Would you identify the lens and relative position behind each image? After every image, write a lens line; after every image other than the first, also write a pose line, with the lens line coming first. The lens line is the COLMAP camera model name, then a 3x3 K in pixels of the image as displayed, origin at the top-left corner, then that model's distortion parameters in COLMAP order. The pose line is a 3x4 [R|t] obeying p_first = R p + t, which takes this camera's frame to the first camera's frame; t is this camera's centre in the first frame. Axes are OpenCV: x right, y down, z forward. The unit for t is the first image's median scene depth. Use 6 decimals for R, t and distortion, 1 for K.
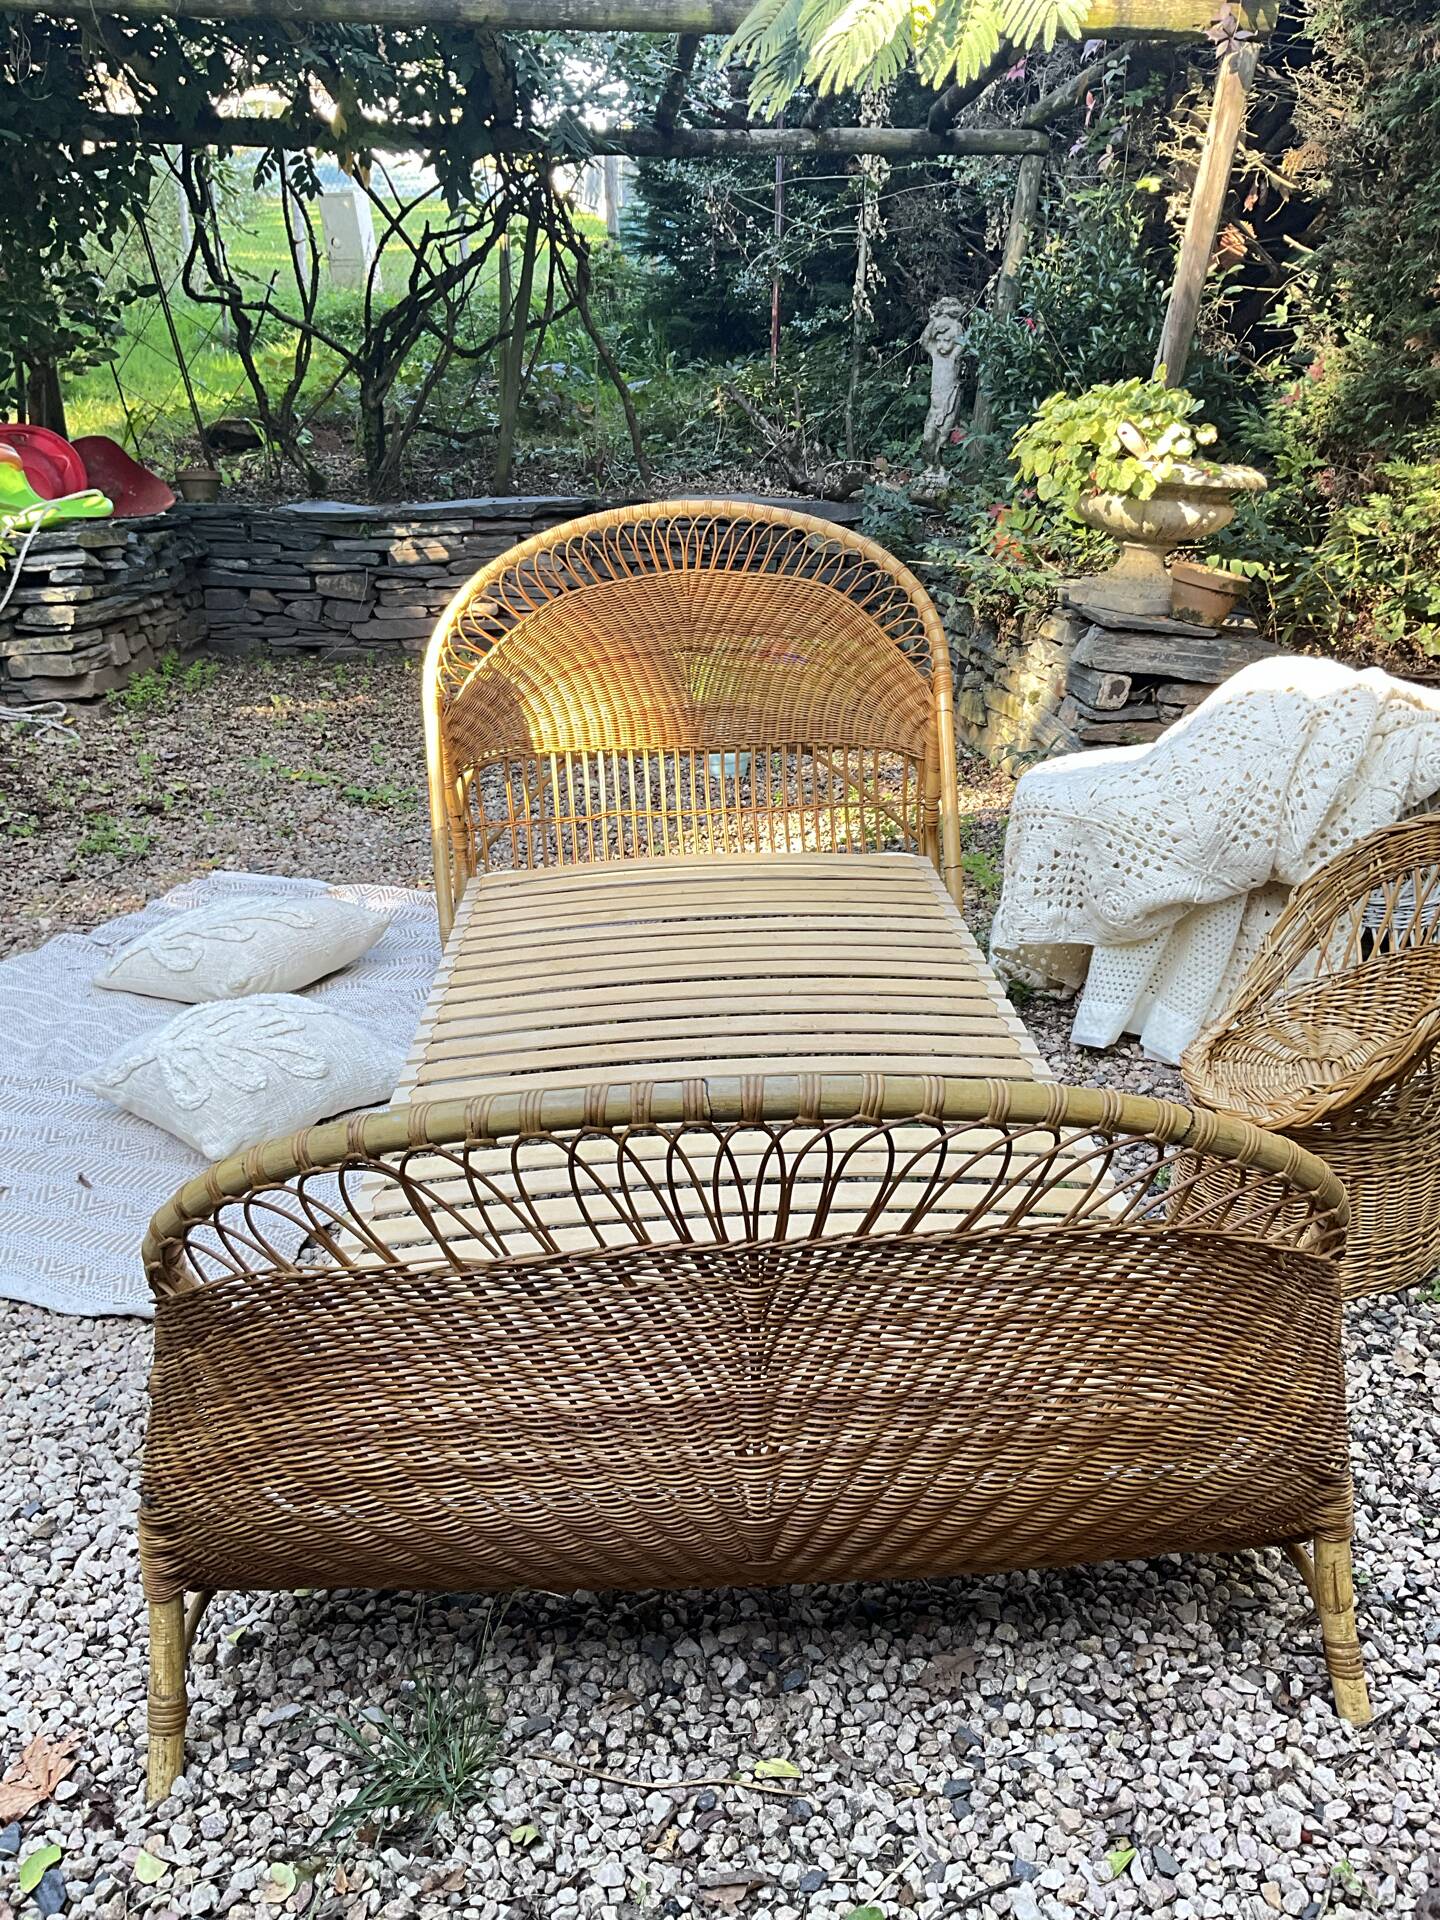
lens RADIAL K [[1595.7, 0, 721.8], [0, 1595.7, 961.7], [0, 0, 1]] dist [0.041342, -0.090805]
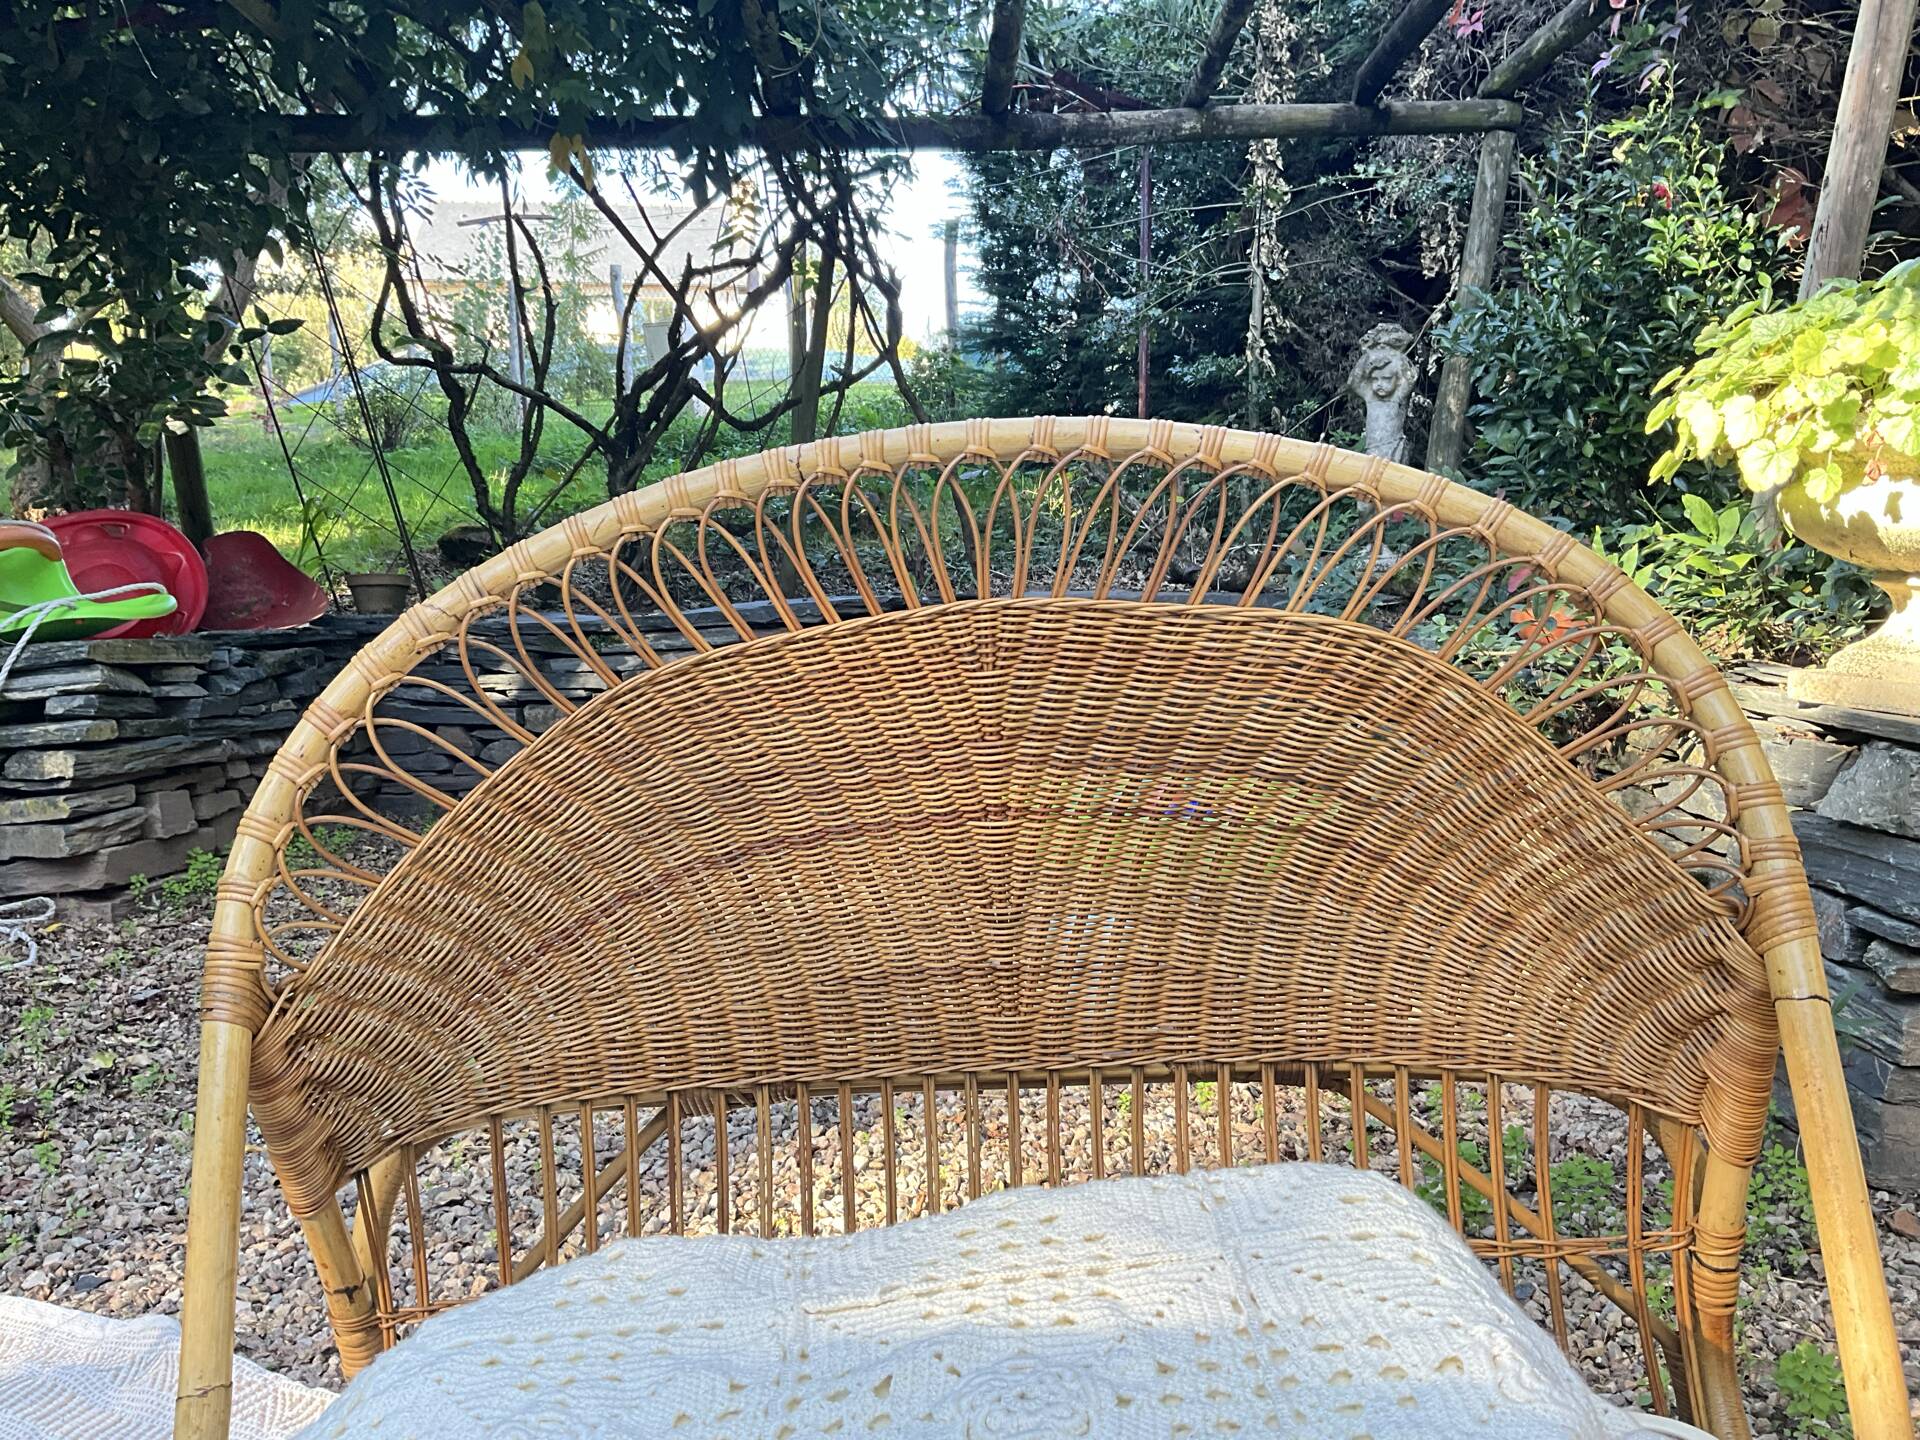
lens RADIAL K [[1595.7, 0, 940.2], [0, 1595.7, 706.7], [0, 0, 1]] dist [0.041342, -0.090805]
pose [[0.995995, -0.019076, -0.087350, -0.004162], [-0.002985, 0.969335, -0.245723, -0.260851], [0.089358, 0.245000, 0.965396, 1.295411]]
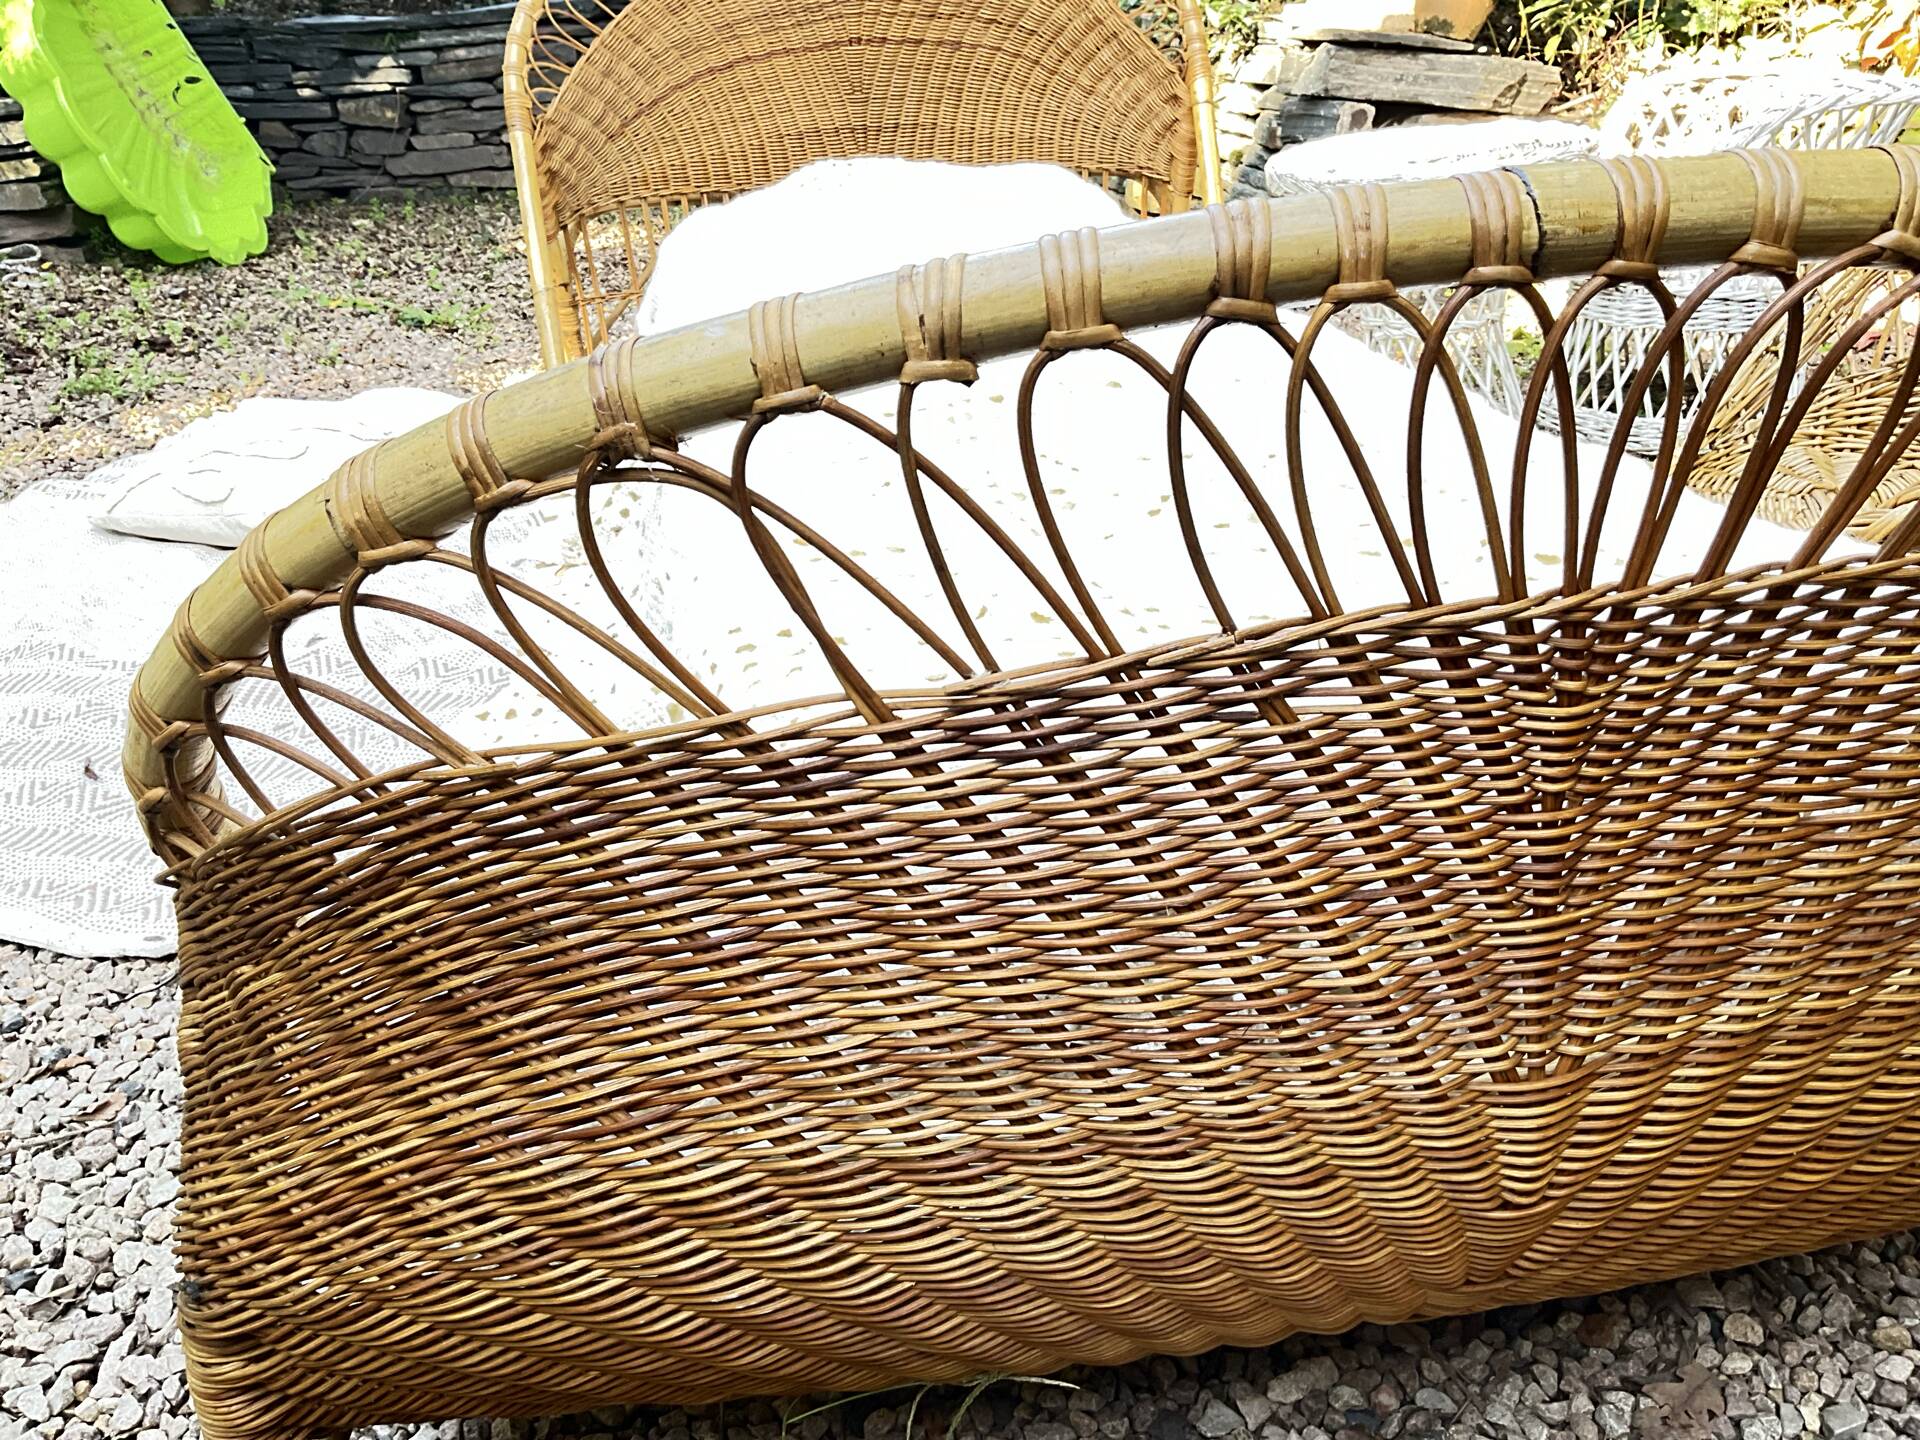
lens RADIAL K [[1595.7, 0, 944.6], [0, 1595.7, 724.6], [0, 0, 1]] dist [0.041342, -0.090805]
pose [[0.993471, -0.074250, 0.086613, -0.139933], [0.066299, 0.993612, 0.091317, 0.119615], [-0.092840, -0.084979, 0.992048, 0.440750]]
